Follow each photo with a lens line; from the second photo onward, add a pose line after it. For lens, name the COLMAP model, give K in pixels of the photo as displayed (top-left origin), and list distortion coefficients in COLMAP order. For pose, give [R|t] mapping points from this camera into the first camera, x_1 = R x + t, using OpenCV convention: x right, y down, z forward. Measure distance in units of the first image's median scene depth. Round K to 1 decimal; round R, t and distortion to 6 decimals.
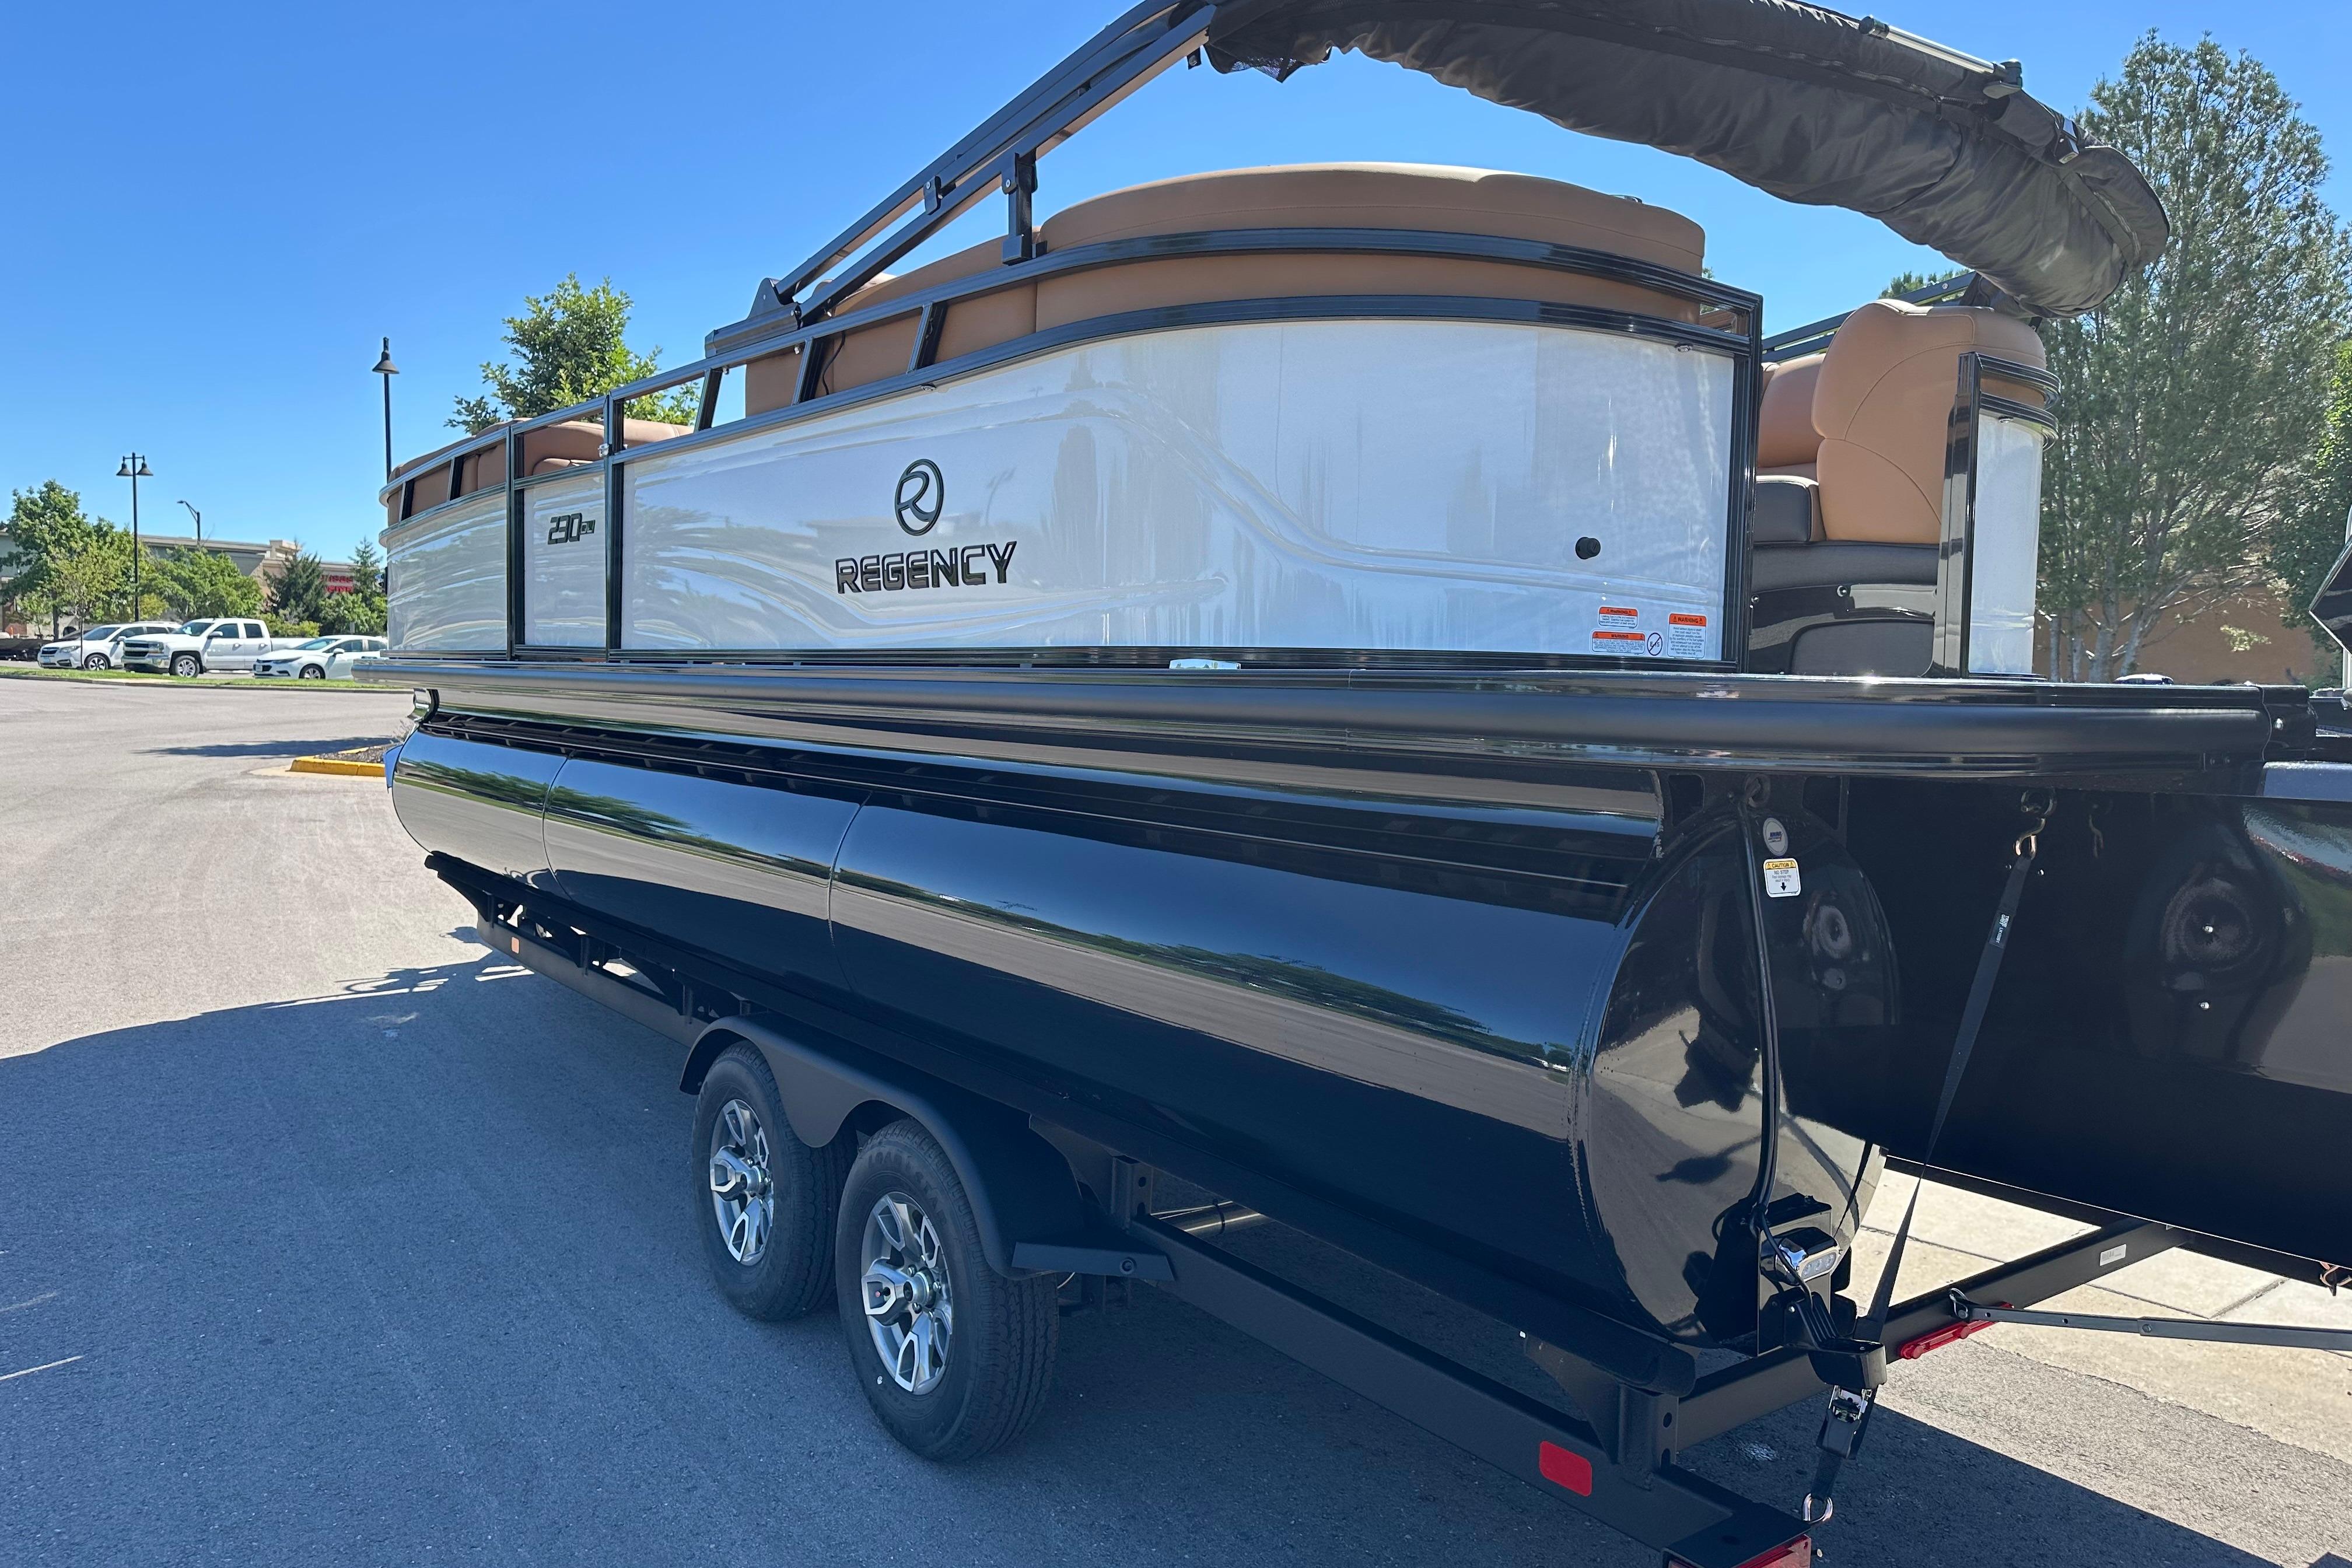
lens RADIAL K [[1652.2, 0, 1166.4], [0, 1652.2, 818.7], [0, 0, 1]] dist [0.028533, -0.039275]
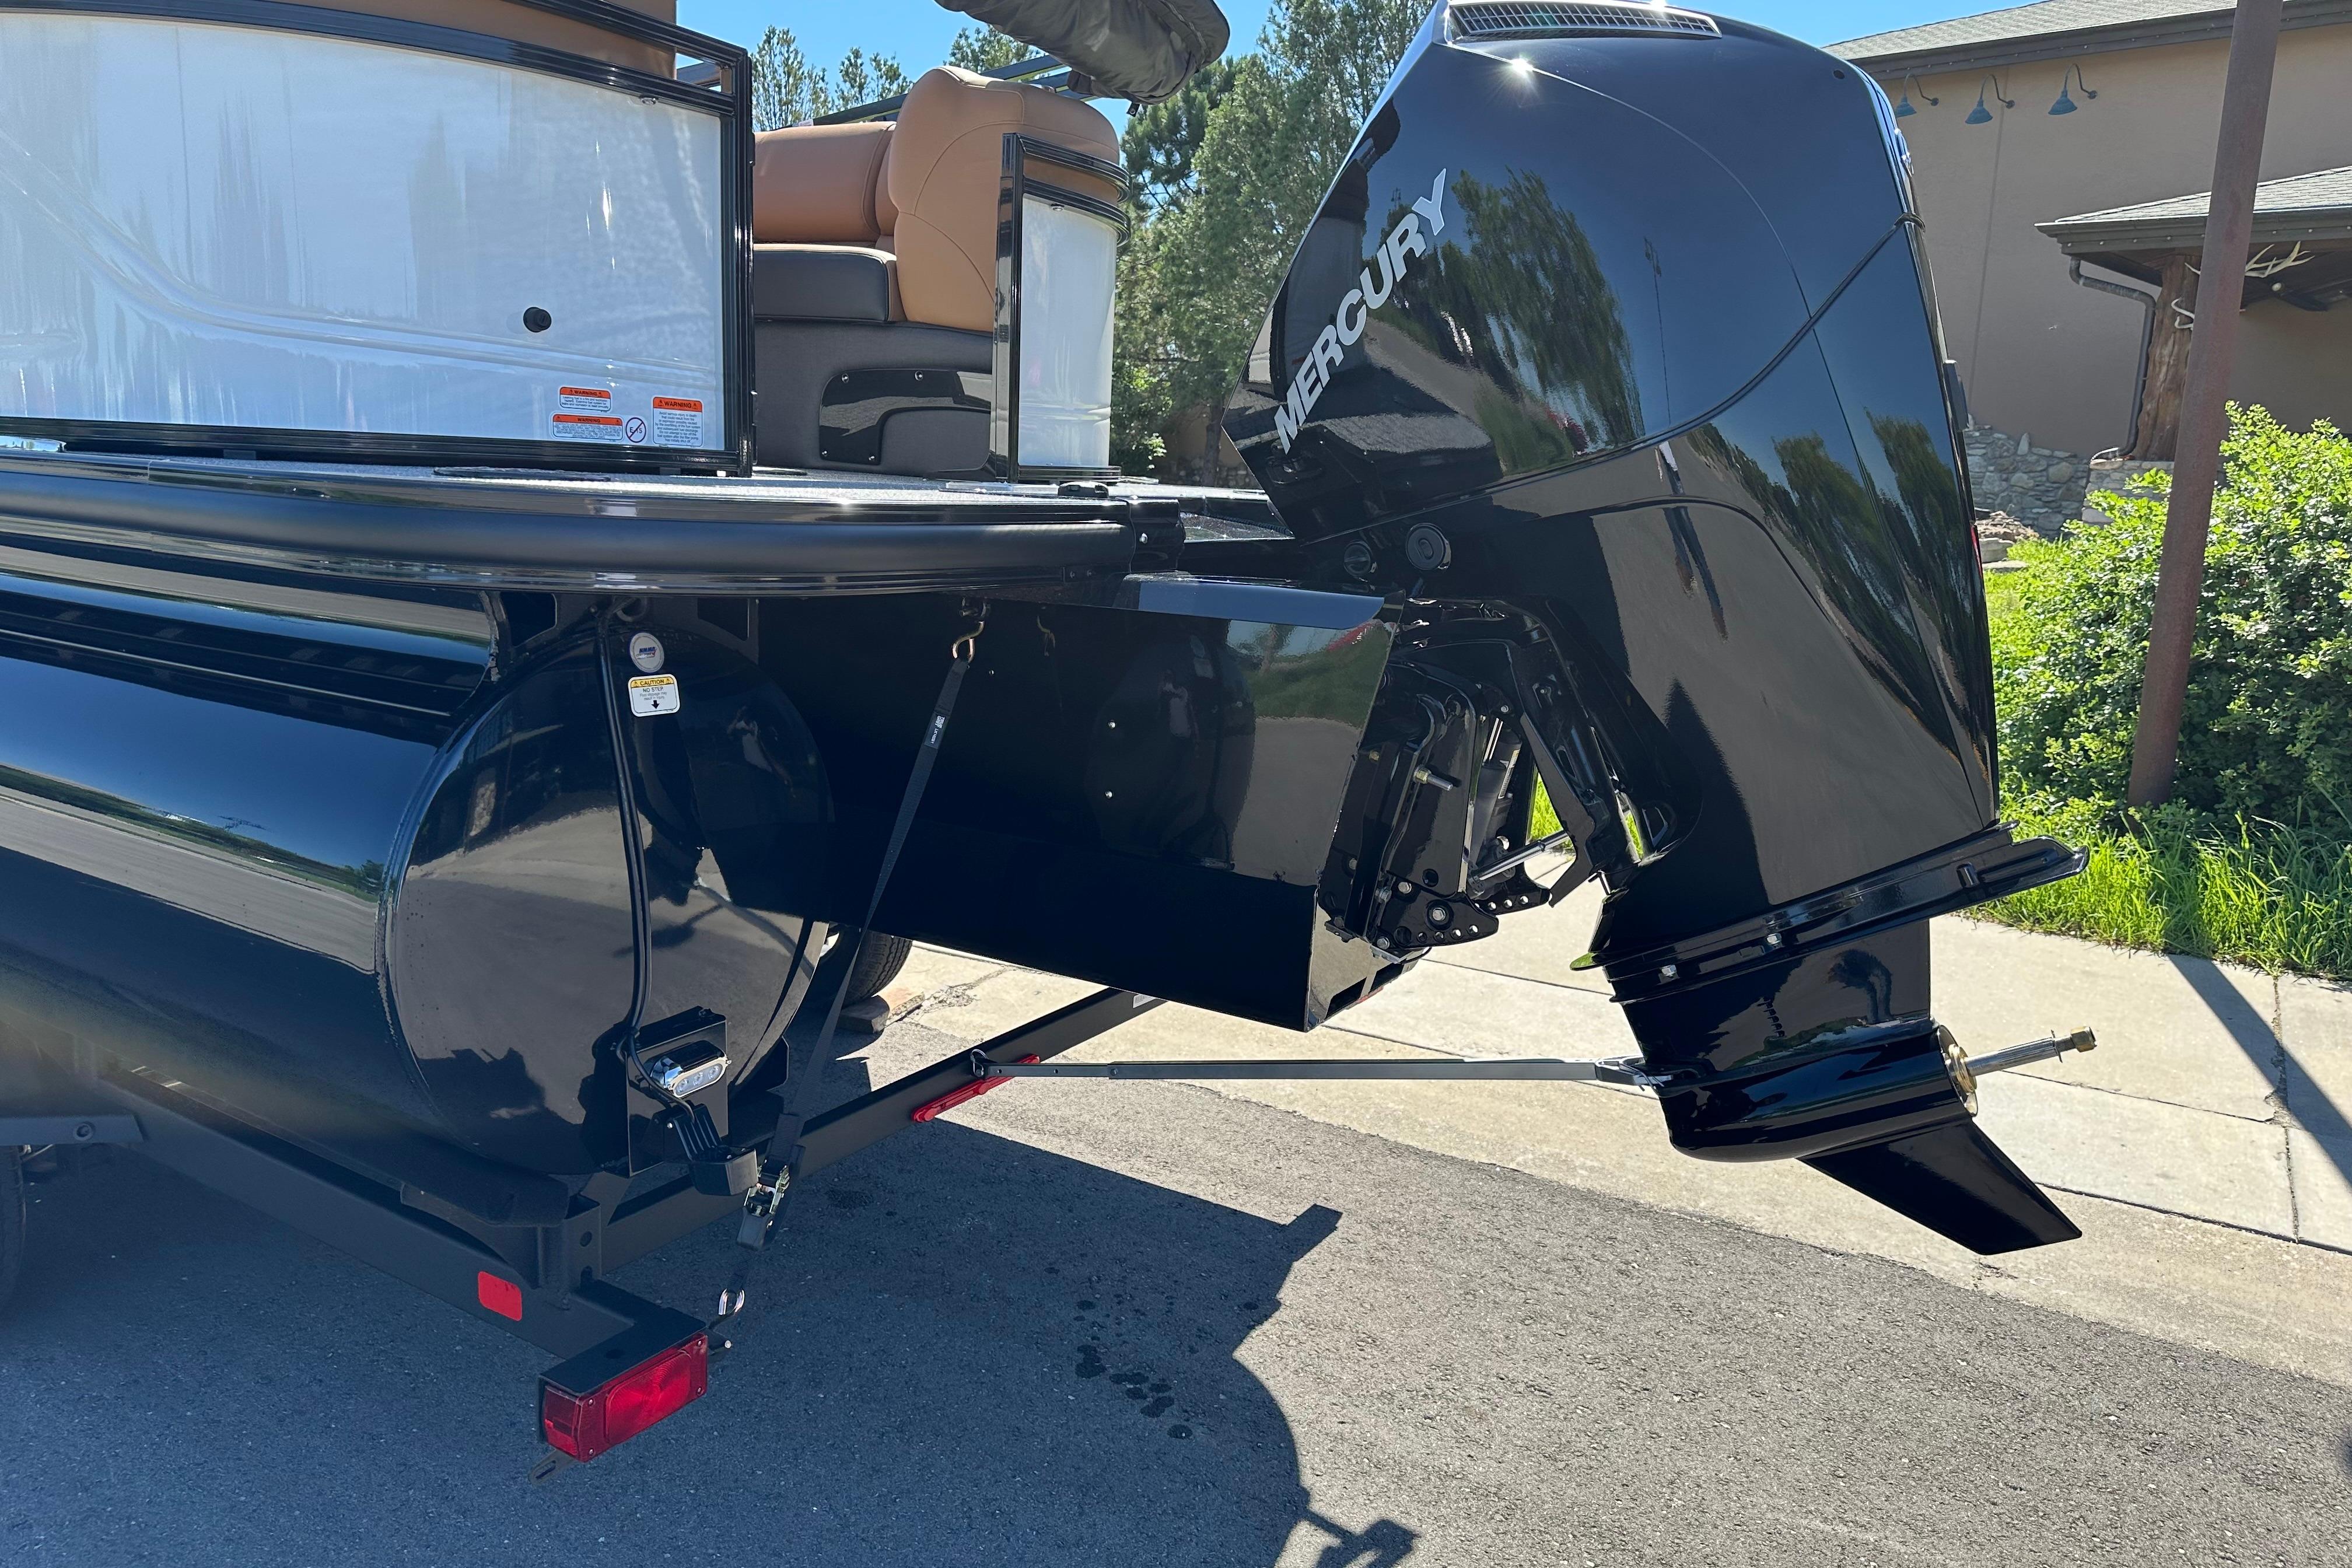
lens RADIAL K [[1652.2, 0, 1166.4], [0, 1652.2, 818.7], [0, 0, 1]] dist [0.028533, -0.039275]
pose [[0.934165, -0.053838, 0.352756, 0.235027], [-0.000261, 0.988450, 0.151550, -0.030384], [-0.356841, -0.141665, 0.923361, -0.005814]]
